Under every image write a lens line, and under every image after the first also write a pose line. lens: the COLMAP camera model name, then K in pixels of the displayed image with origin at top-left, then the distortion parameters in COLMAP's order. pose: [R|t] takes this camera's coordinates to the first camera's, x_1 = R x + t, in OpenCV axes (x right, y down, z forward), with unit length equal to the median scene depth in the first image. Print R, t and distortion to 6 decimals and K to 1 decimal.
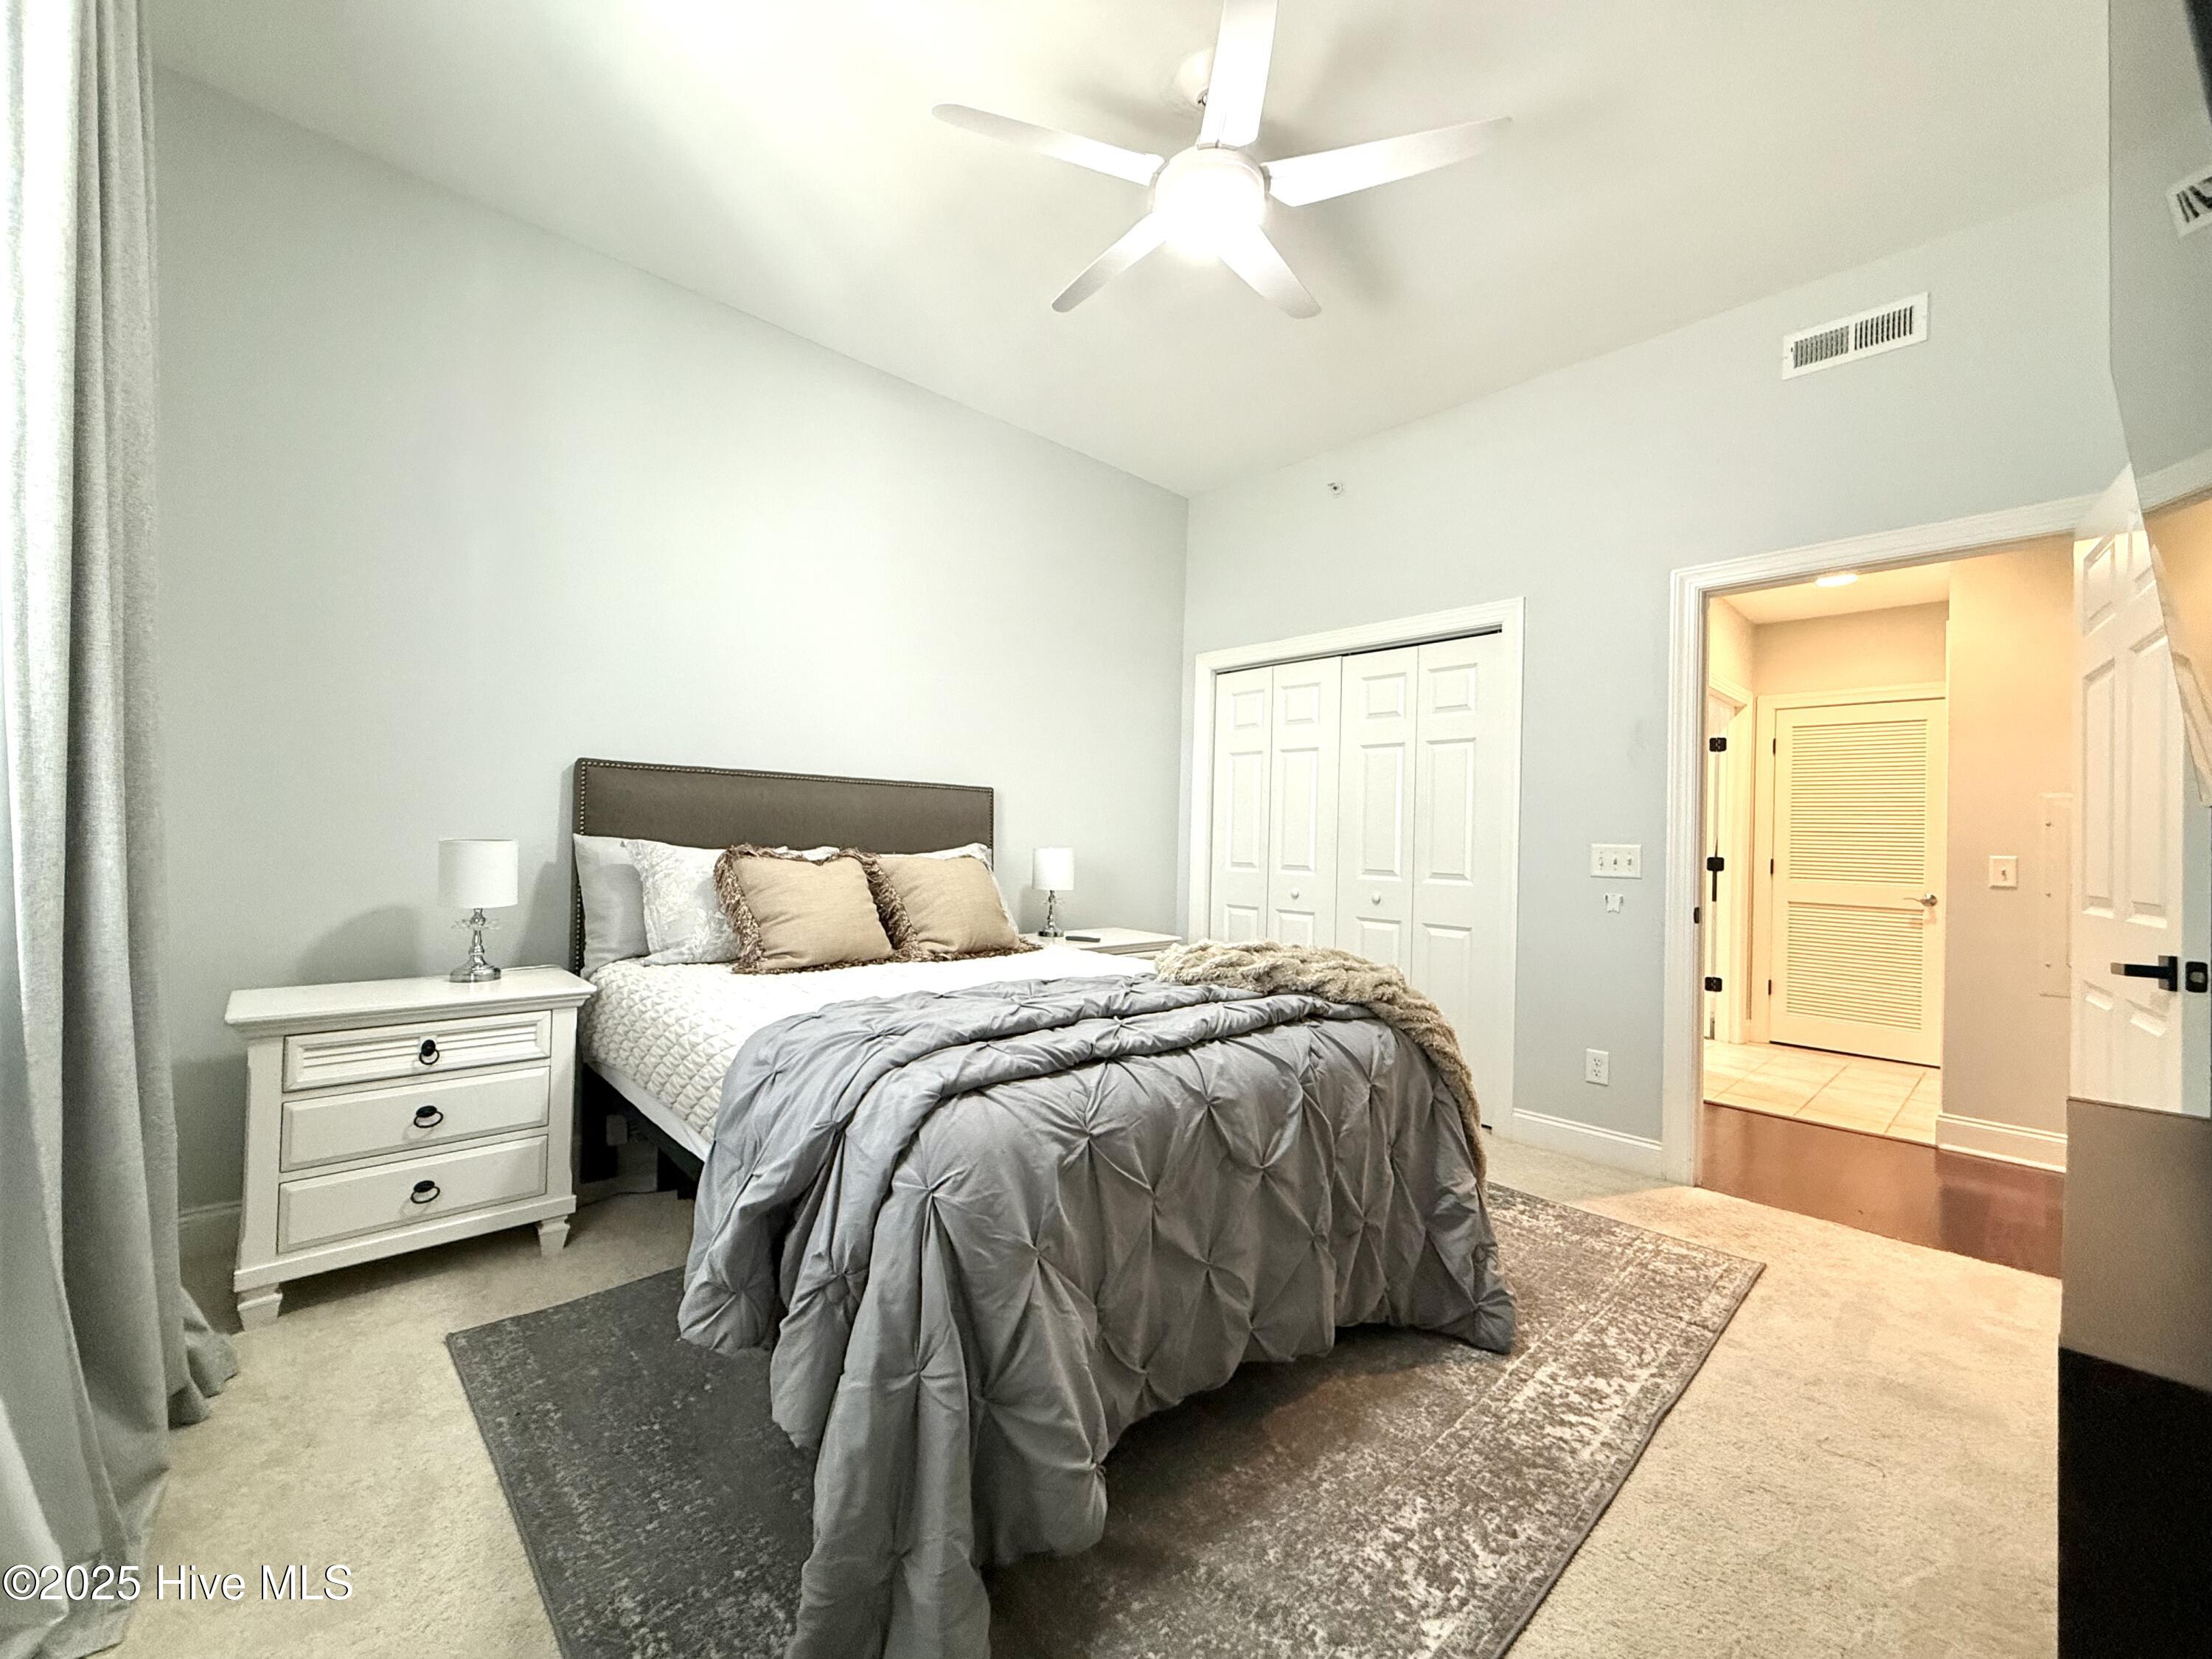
lens RADIAL K [[872.7, 0, 1100.6], [0, 872.7, 810.1], [0, 0, 1]] dist [0.015428, 0.000003]
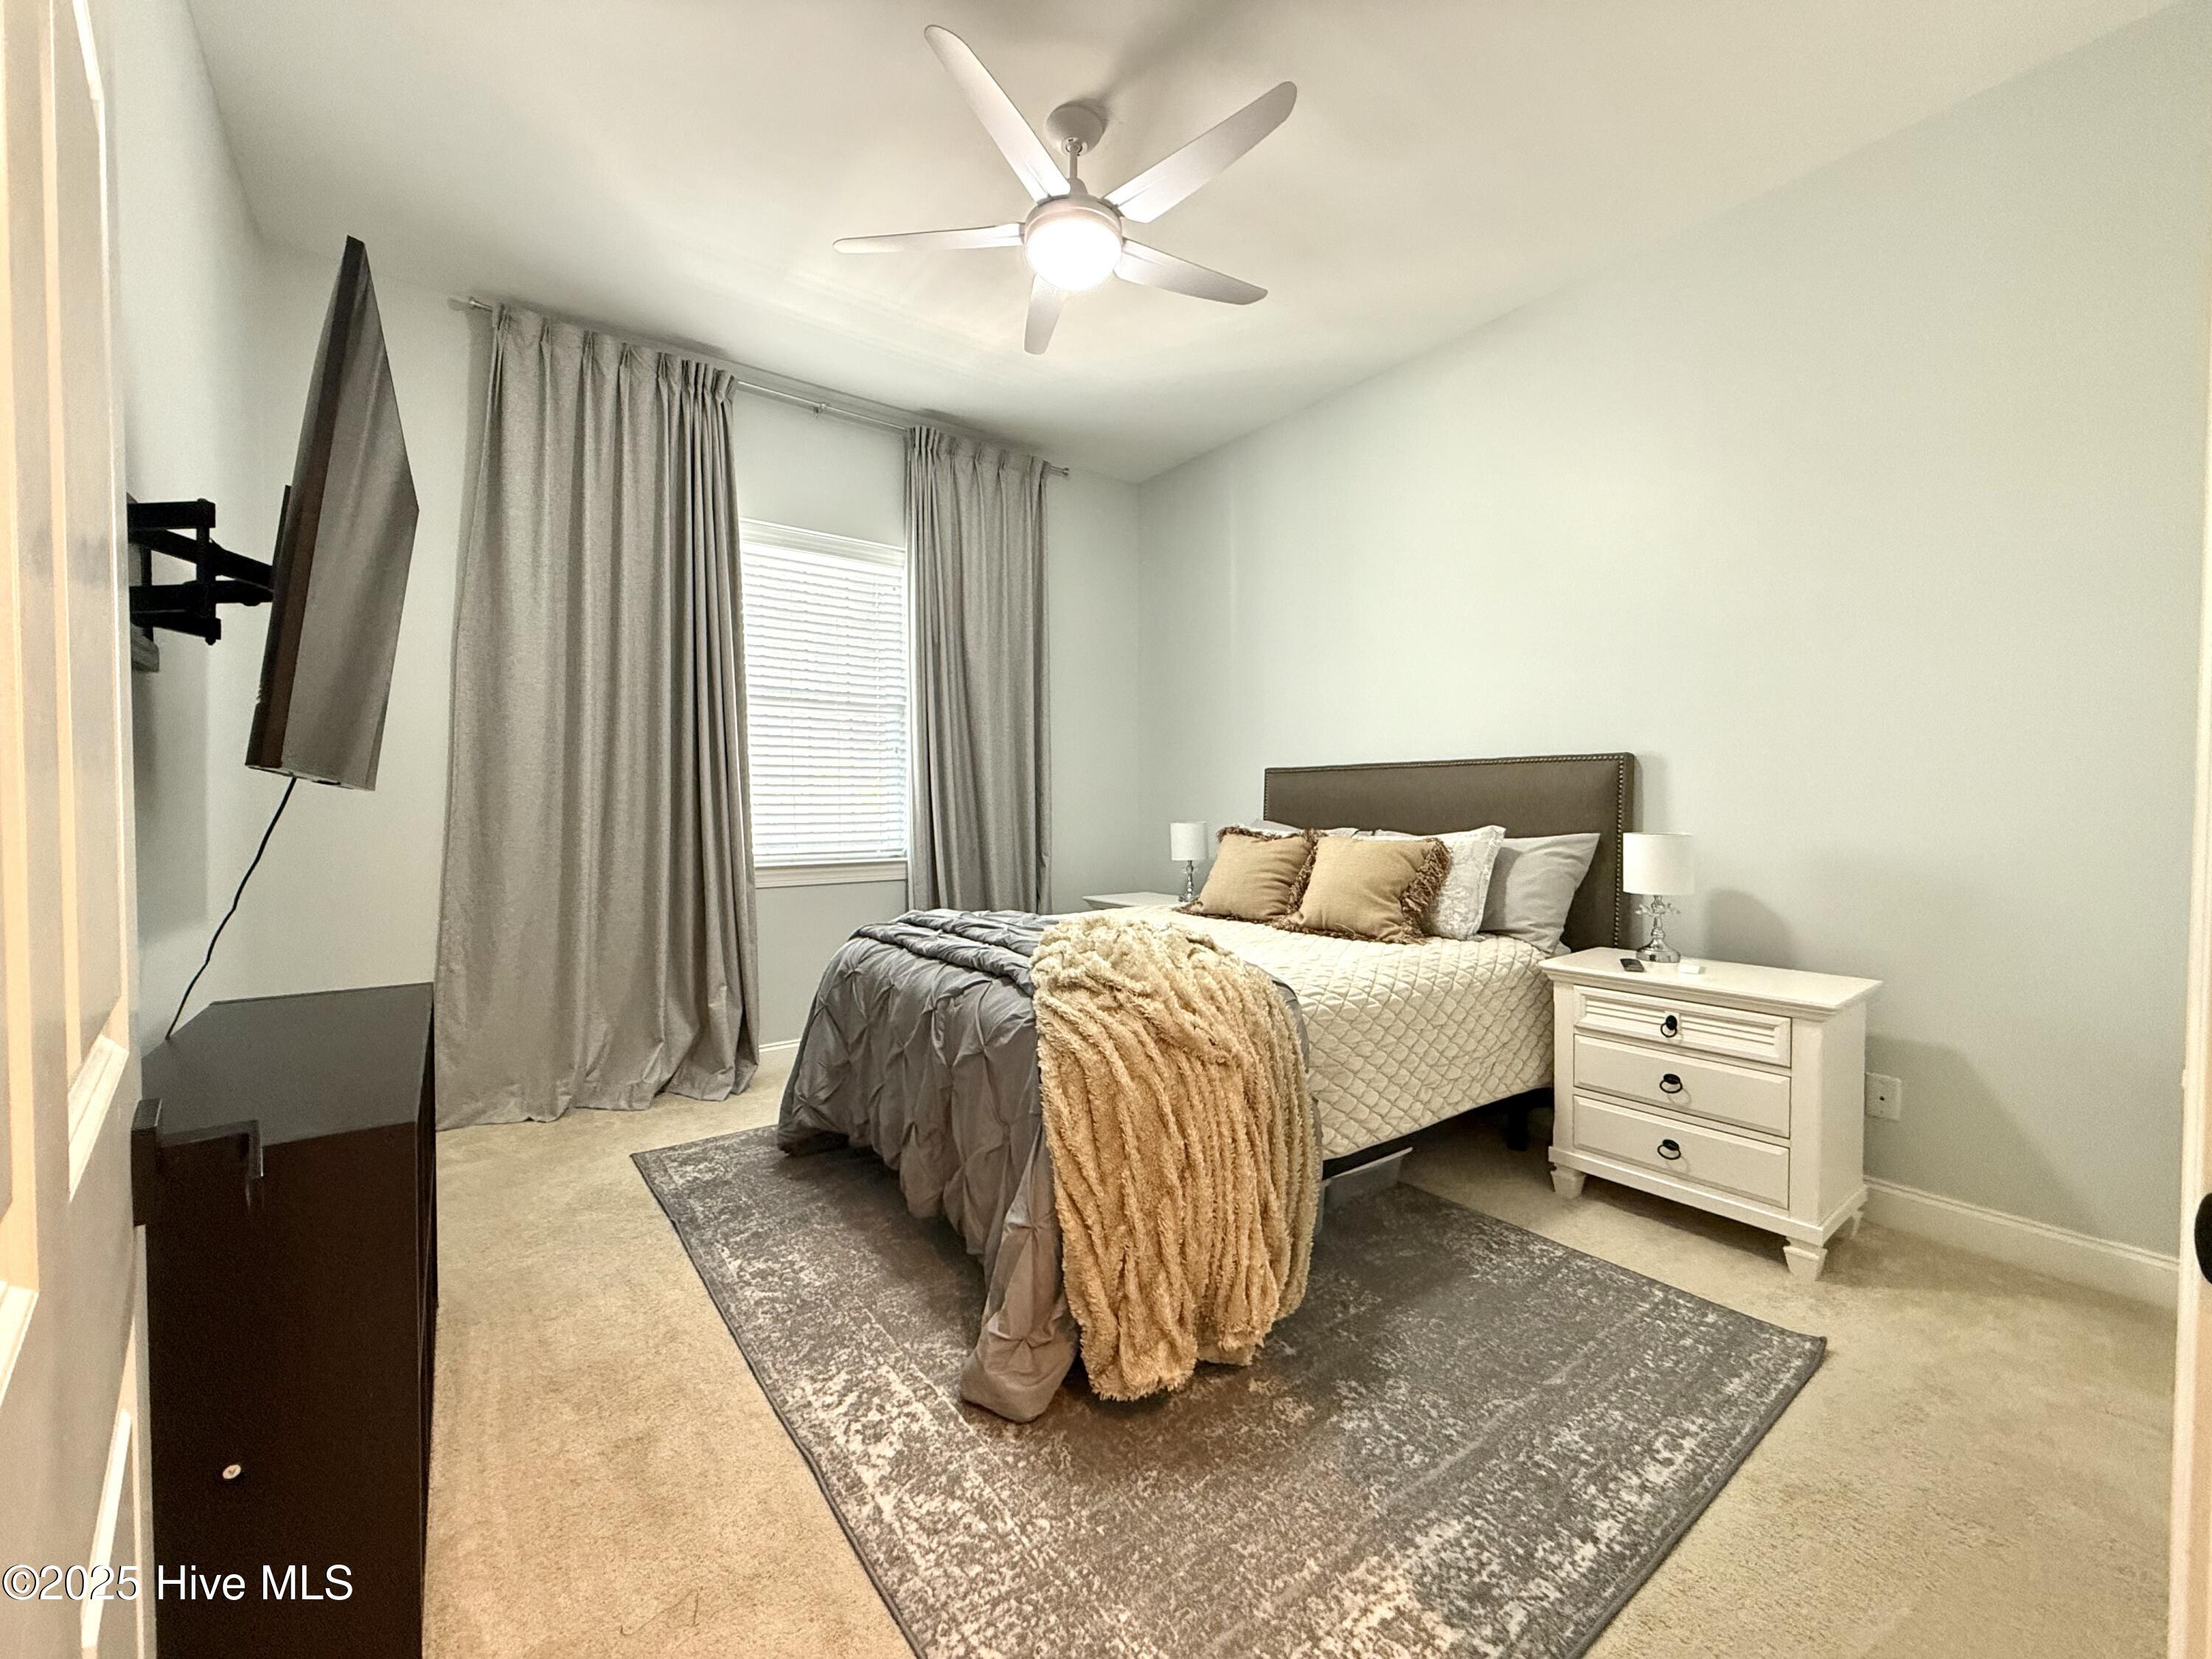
lens RADIAL K [[882.5, 0, 1096.6], [0, 882.5, 825.1], [0, 0, 1]] dist [0.000899, 0.000041]
pose [[-0.106694, -0.013982, -0.994194, 1.246089], [0.018670, 0.999697, -0.016062, 0.073358], [0.994117, -0.020275, -0.106401, 1.173115]]
